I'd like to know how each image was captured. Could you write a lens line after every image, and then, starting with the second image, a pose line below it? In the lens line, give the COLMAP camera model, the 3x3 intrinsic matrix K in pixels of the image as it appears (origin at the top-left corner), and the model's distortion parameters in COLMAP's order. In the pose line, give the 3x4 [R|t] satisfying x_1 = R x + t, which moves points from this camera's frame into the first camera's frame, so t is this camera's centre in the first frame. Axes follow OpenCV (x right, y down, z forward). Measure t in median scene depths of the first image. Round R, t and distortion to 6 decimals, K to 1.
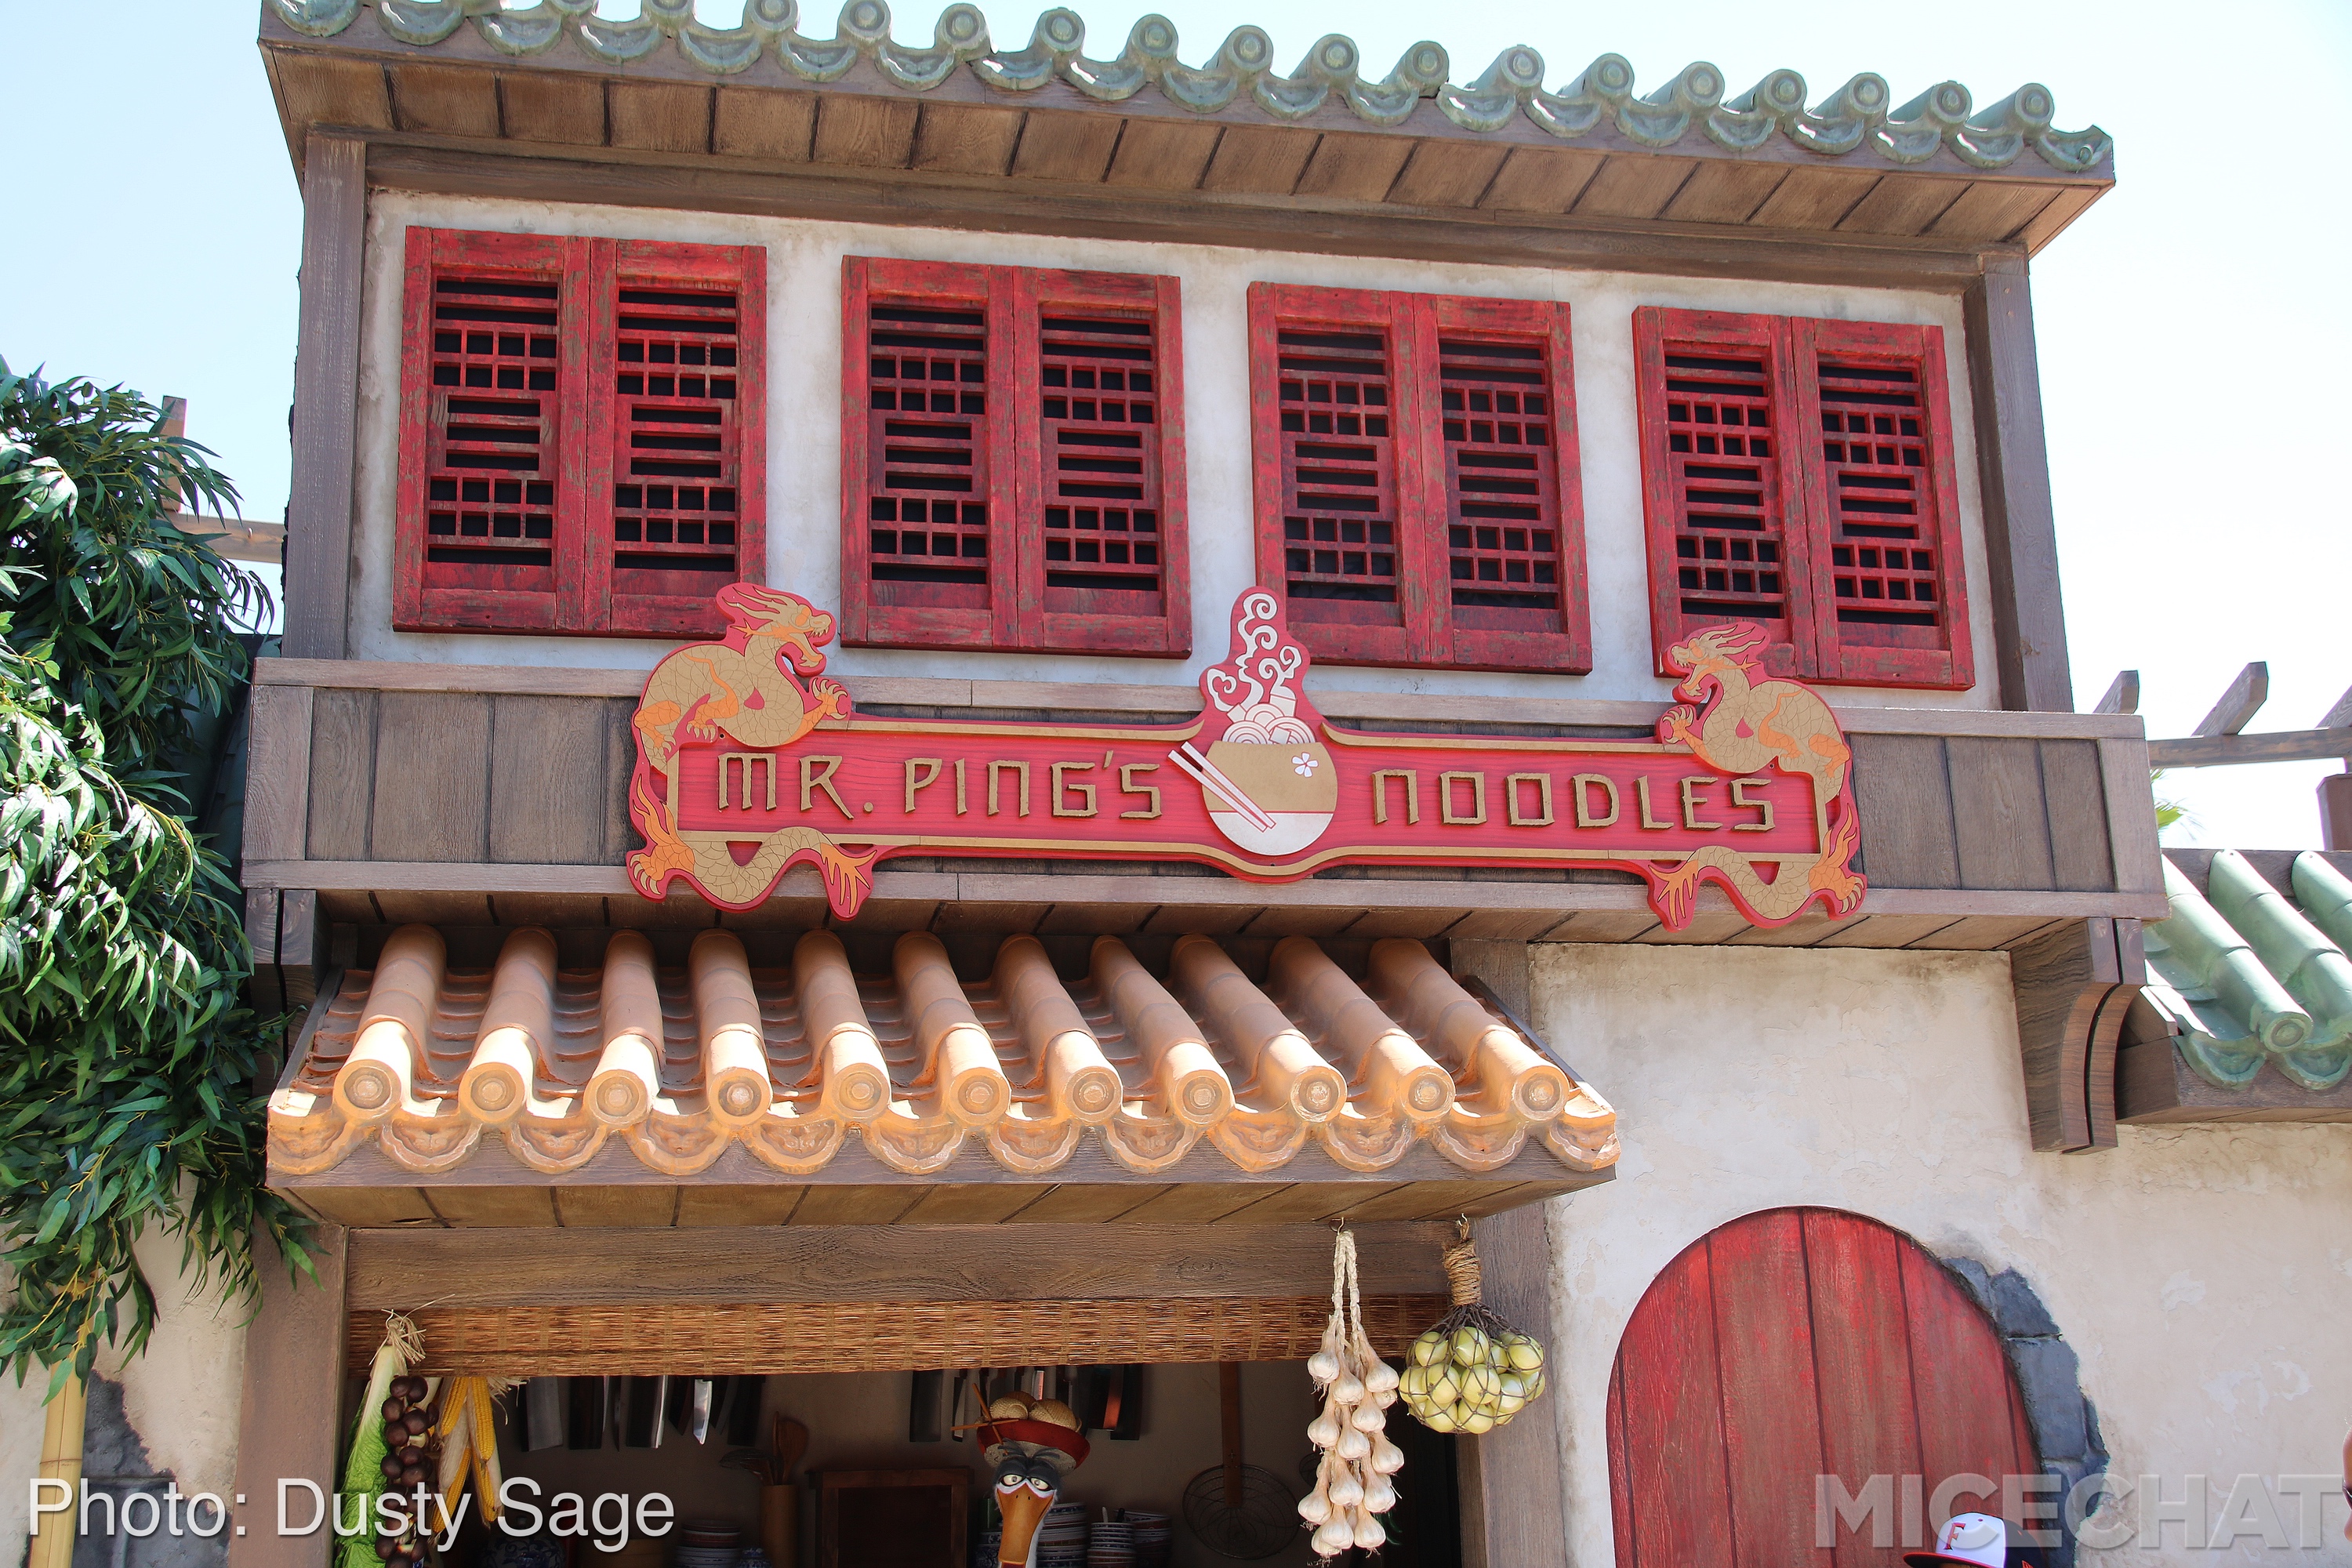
lens RADIAL K [[2573.3, 0, 1135.2], [0, 2573.3, 804.2], [0, 0, 1]] dist [0.057680, 0.000000]
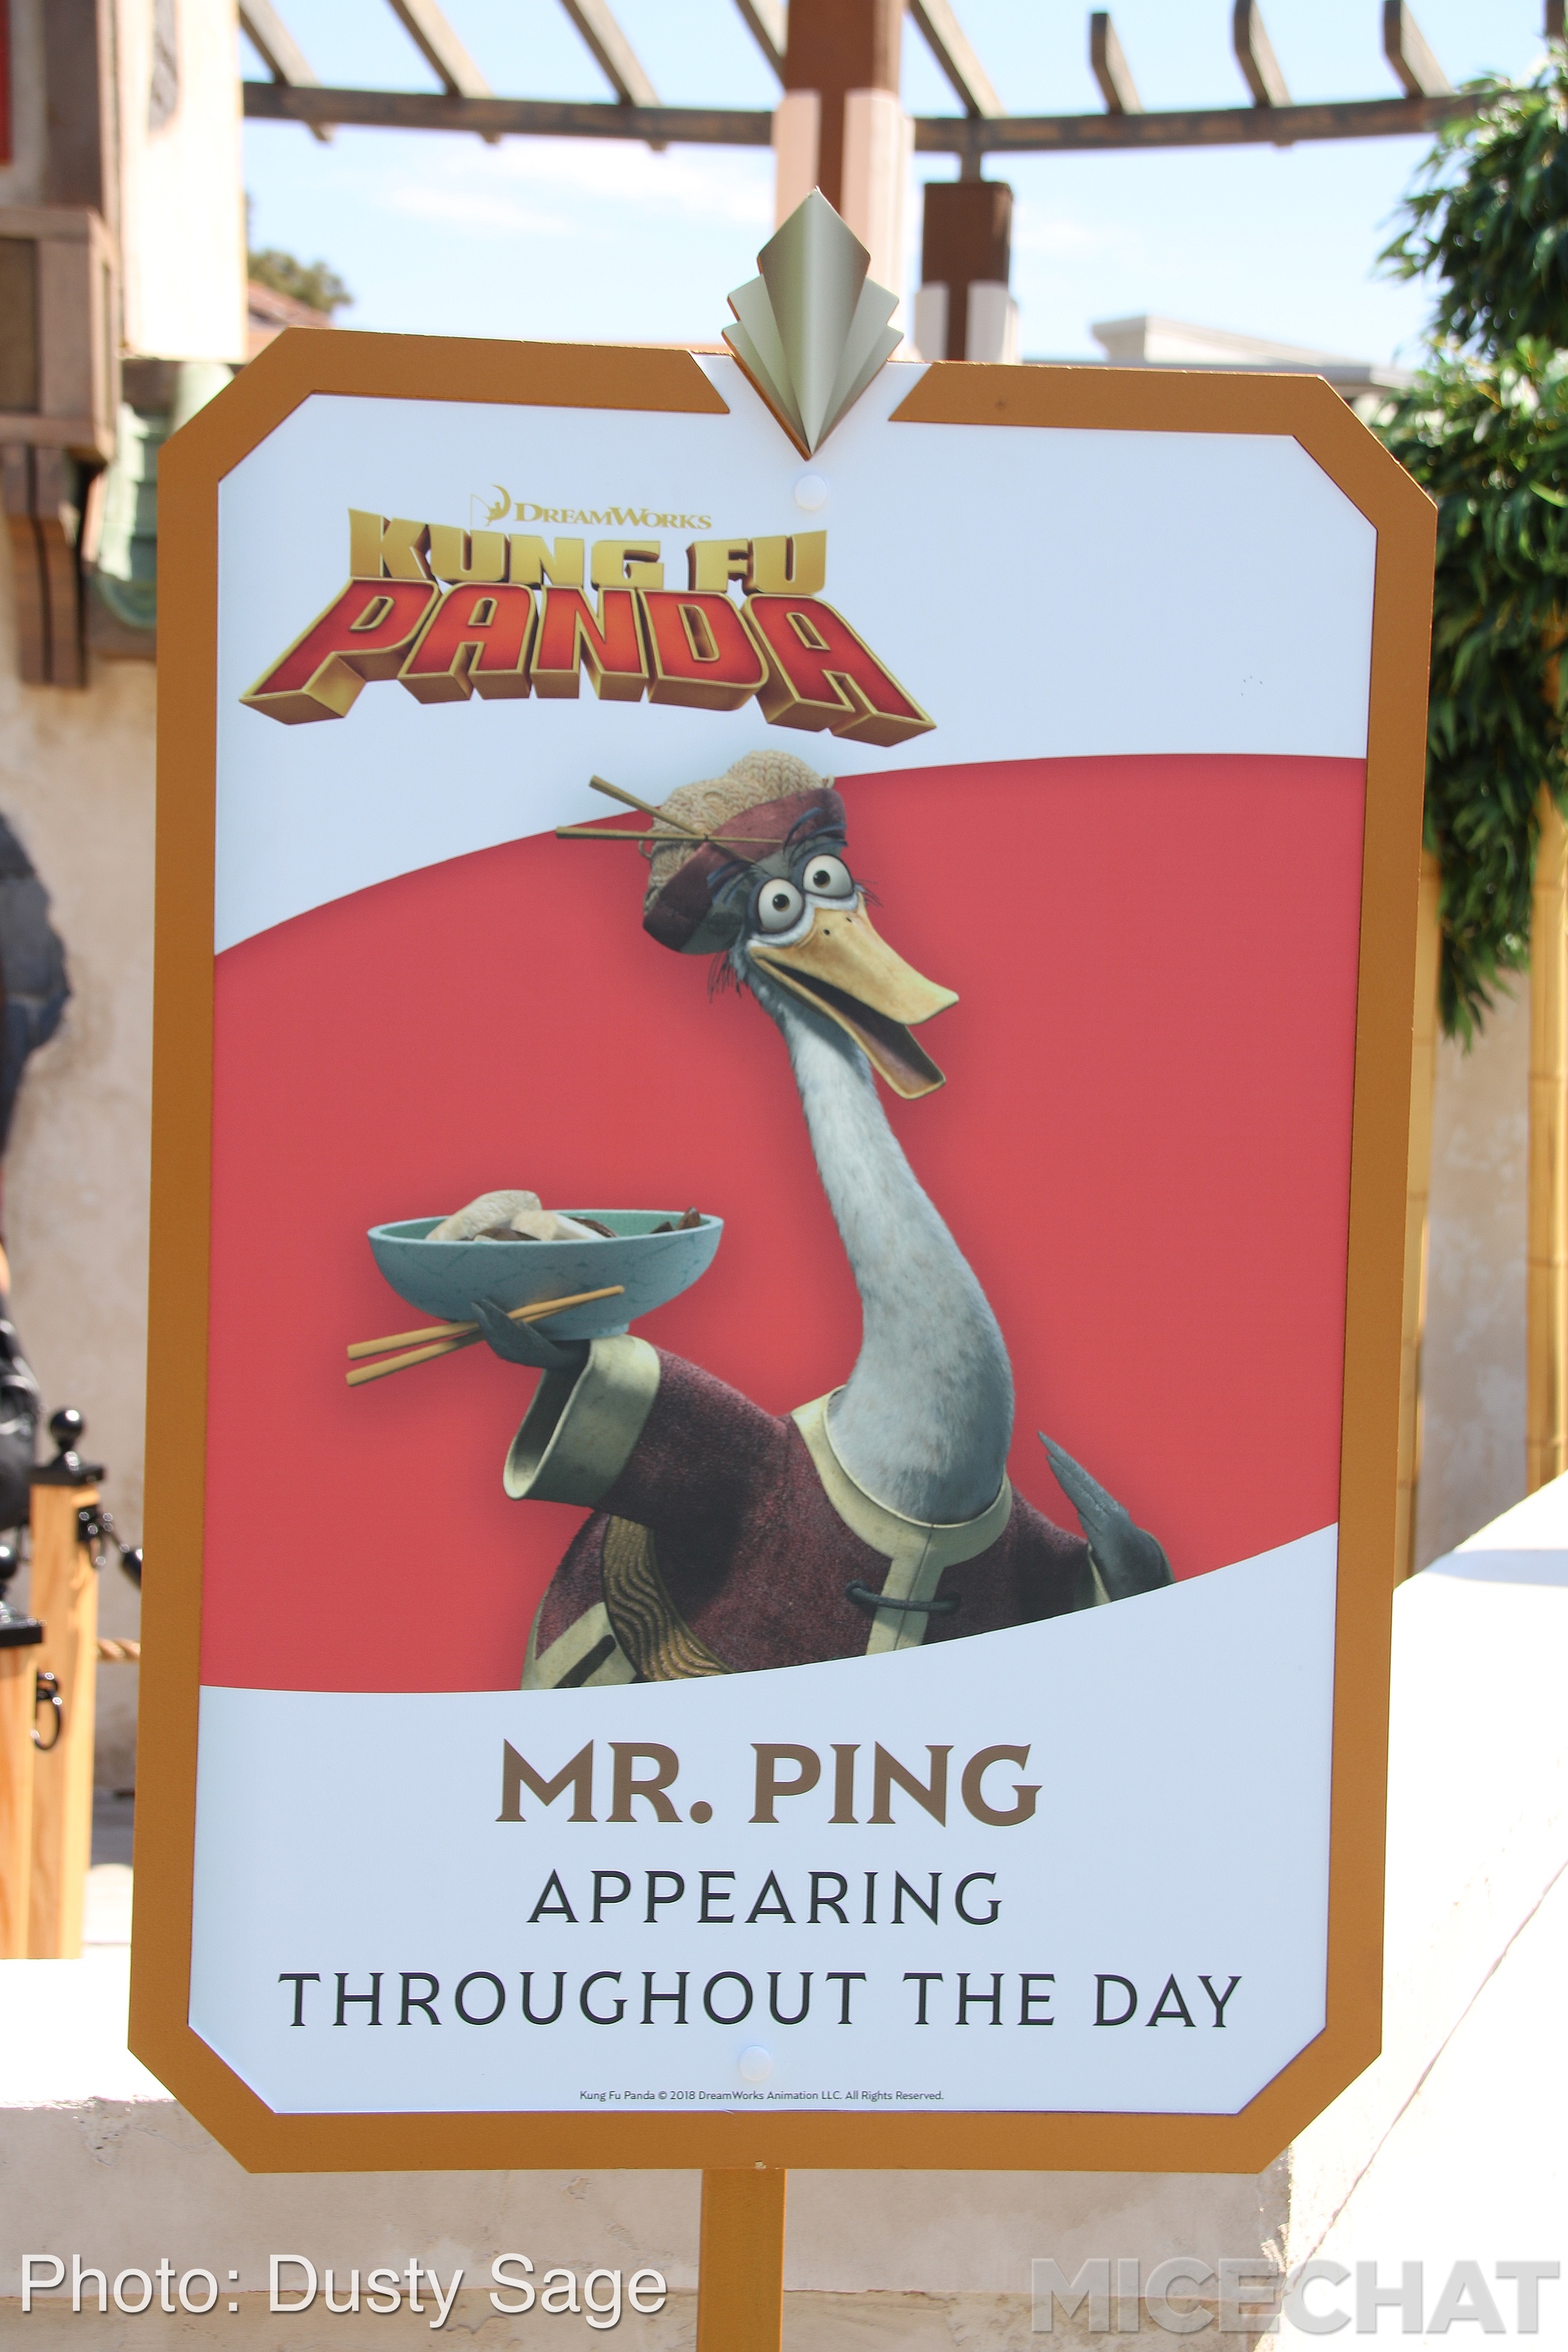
lens RADIAL K [[3752.9, 0, 835.3], [0, 3752.9, 1192.1], [0, 0, 1]] dist [0.266010, 0.000000]
pose [[0.991145, 0.049598, -0.123175, 0.851958], [-0.012110, 0.957520, 0.288112, -0.101550], [0.132232, -0.284069, 0.949642, -0.372053]]
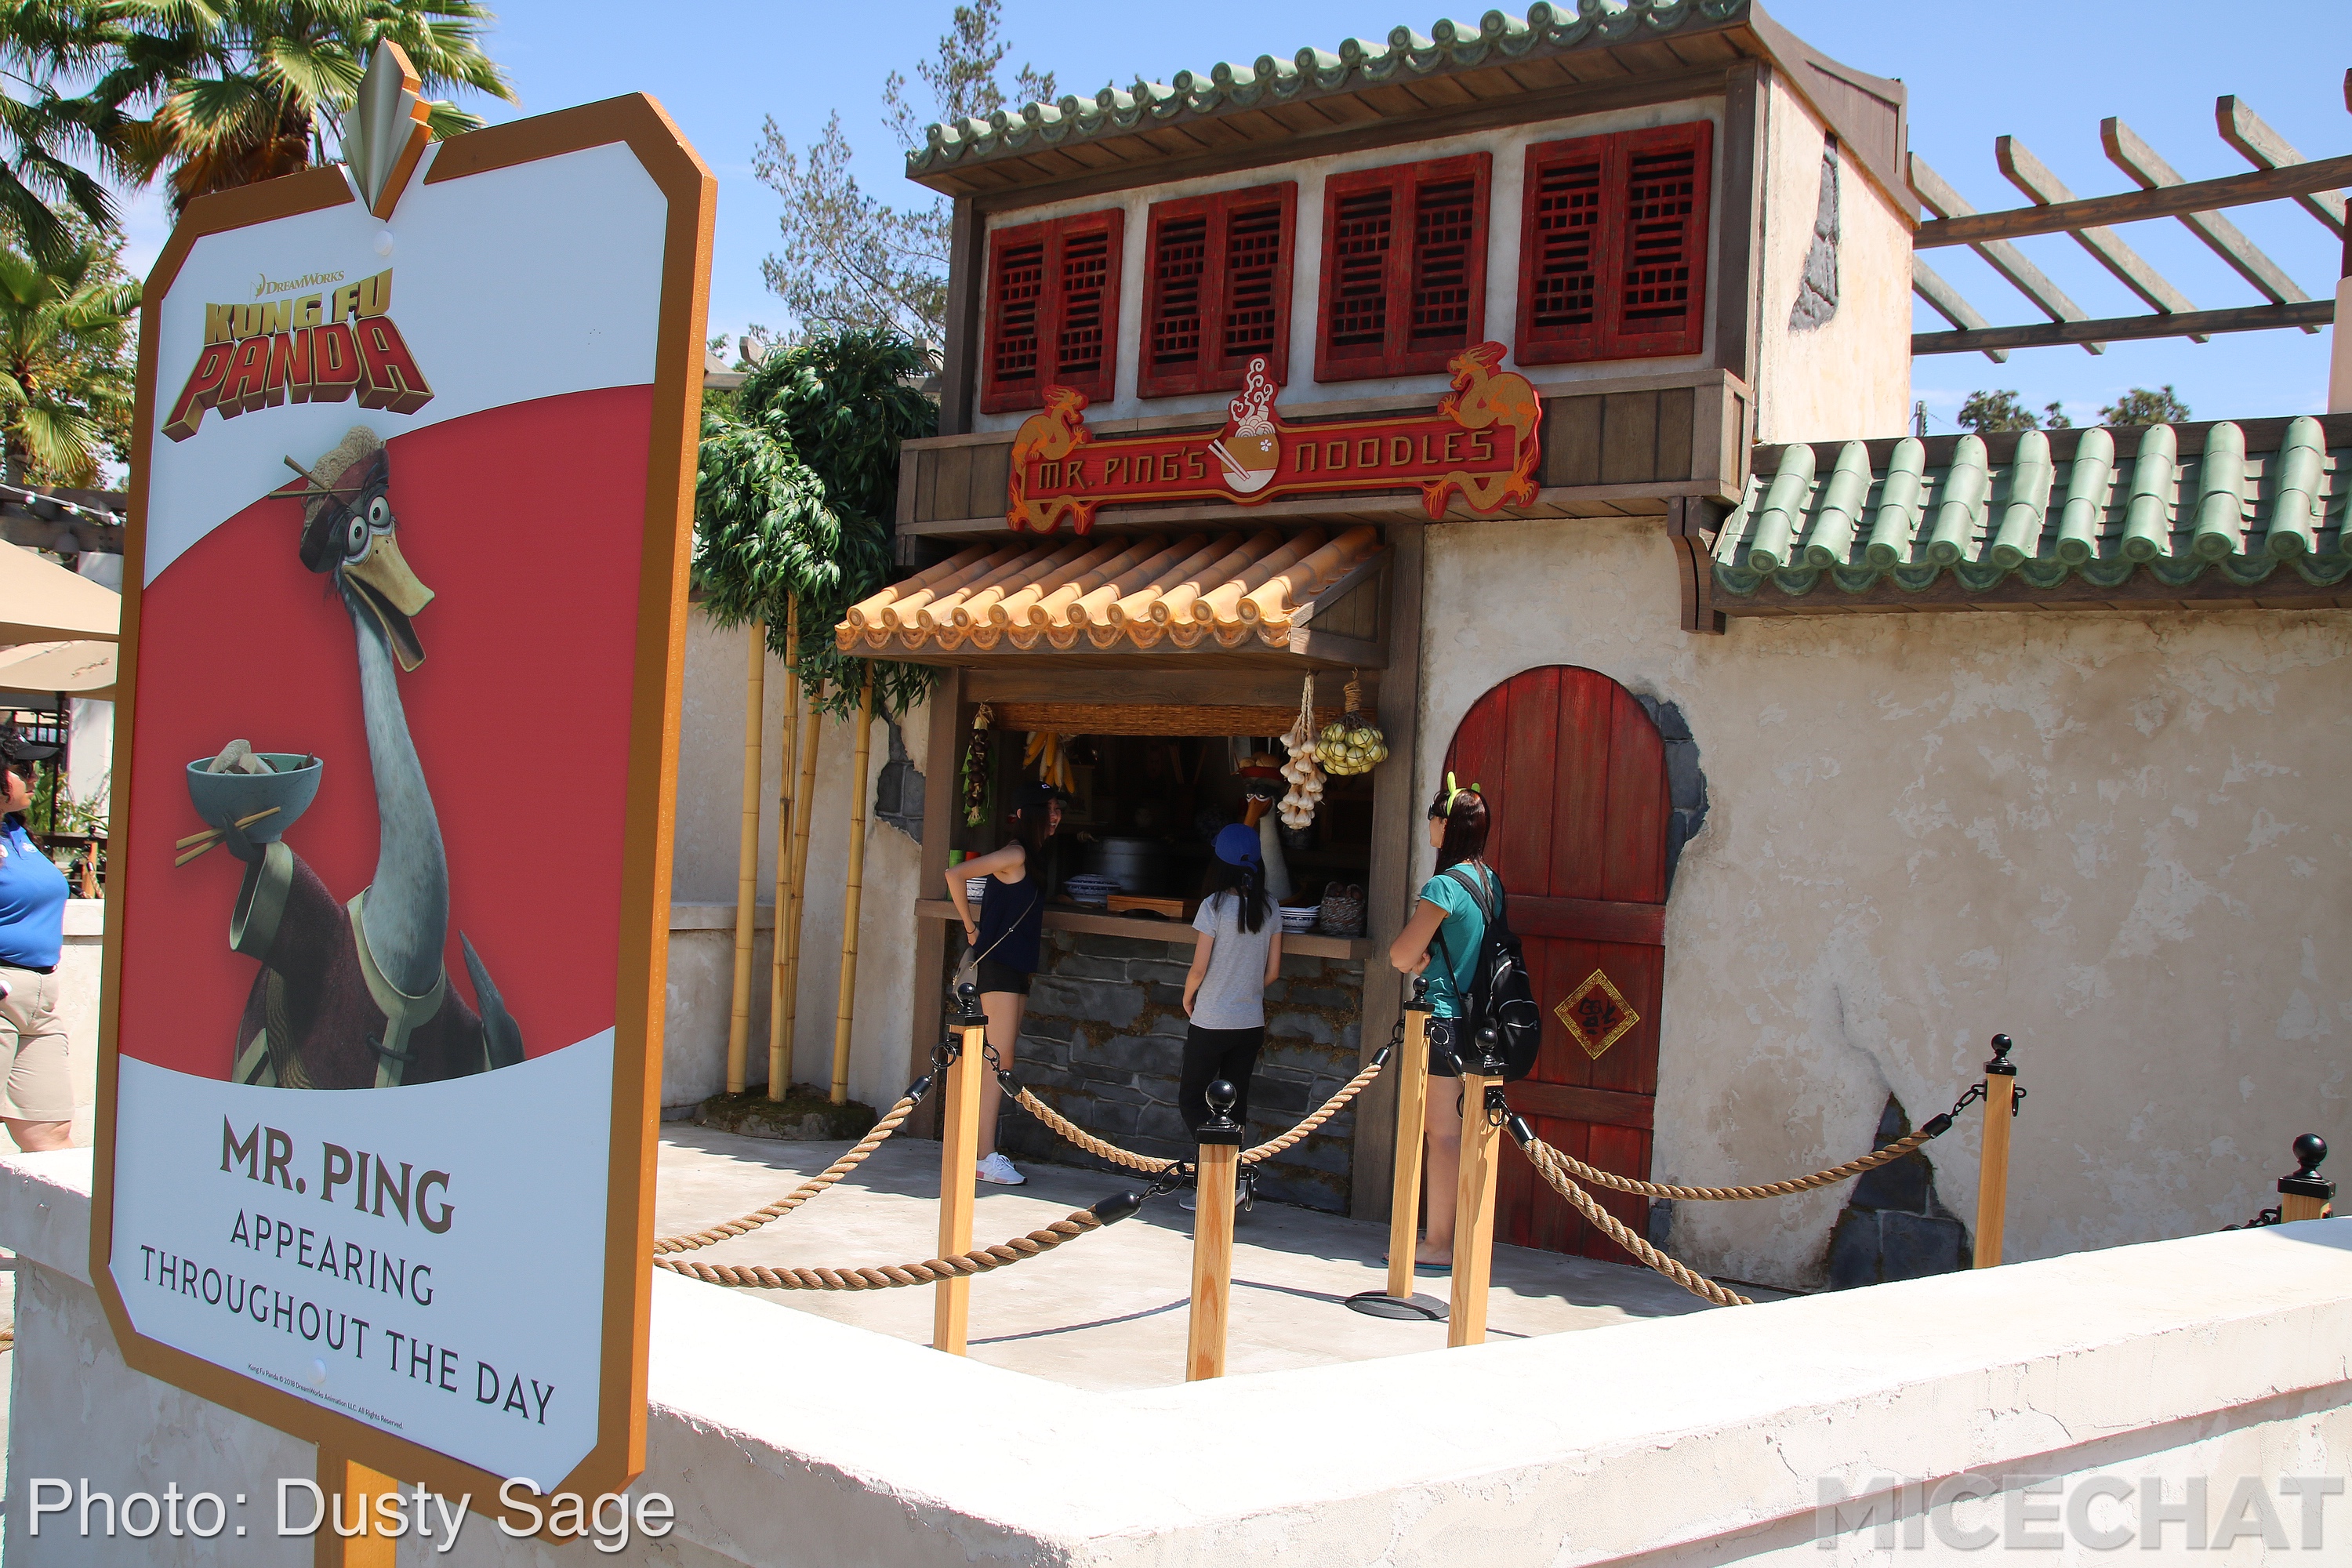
lens RADIAL K [[1969.7, 0, 1127.7], [0, 1969.7, 773.9], [0, 0, 1]] dist [-0.123811, 0.116537]
pose [[0.690062, 0.046163, -0.722277, 1.046203], [0.108545, 0.980076, 0.166343, -0.029081], [0.715565, -0.193186, 0.671302, -0.142771]]
